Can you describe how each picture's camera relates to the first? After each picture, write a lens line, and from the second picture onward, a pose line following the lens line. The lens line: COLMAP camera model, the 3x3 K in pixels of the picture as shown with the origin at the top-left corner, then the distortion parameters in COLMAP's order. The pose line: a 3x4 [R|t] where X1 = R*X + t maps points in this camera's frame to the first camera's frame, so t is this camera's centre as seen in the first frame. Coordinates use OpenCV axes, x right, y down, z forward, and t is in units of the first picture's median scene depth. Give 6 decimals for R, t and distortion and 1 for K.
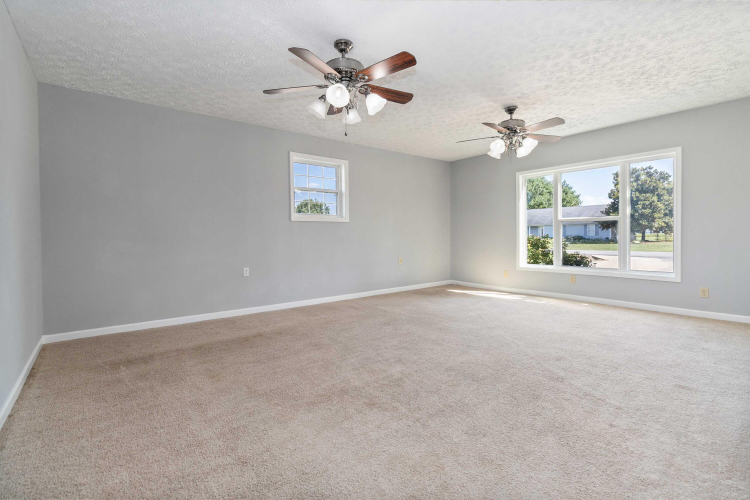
lens RADIAL K [[353.6, 0, 377.7], [0, 353.6, 237.5], [0, 0, 1]] dist [-0.000023, 0.000209]
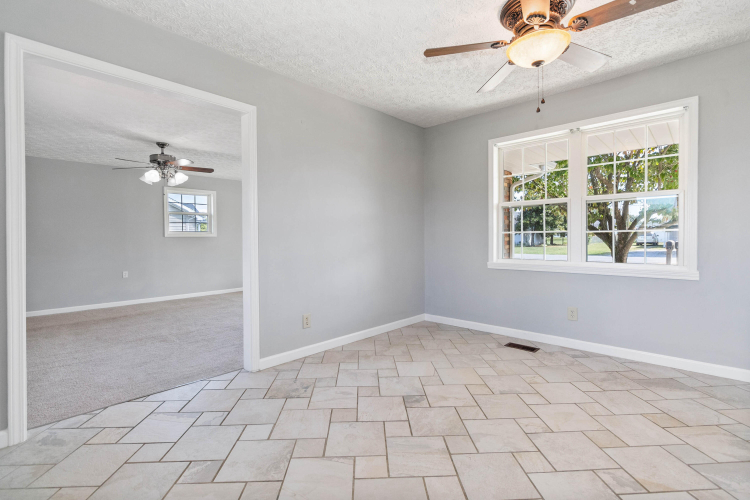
lens RADIAL K [[353.6, 0, 377.7], [0, 353.6, 237.5], [0, 0, 1]] dist [-0.000023, 0.000209]
pose [[0.990254, -0.000316, 0.139270, 0.405257], [0.001636, 0.999955, -0.009360, -0.033203], [-0.139261, 0.009497, 0.990210, -0.499542]]
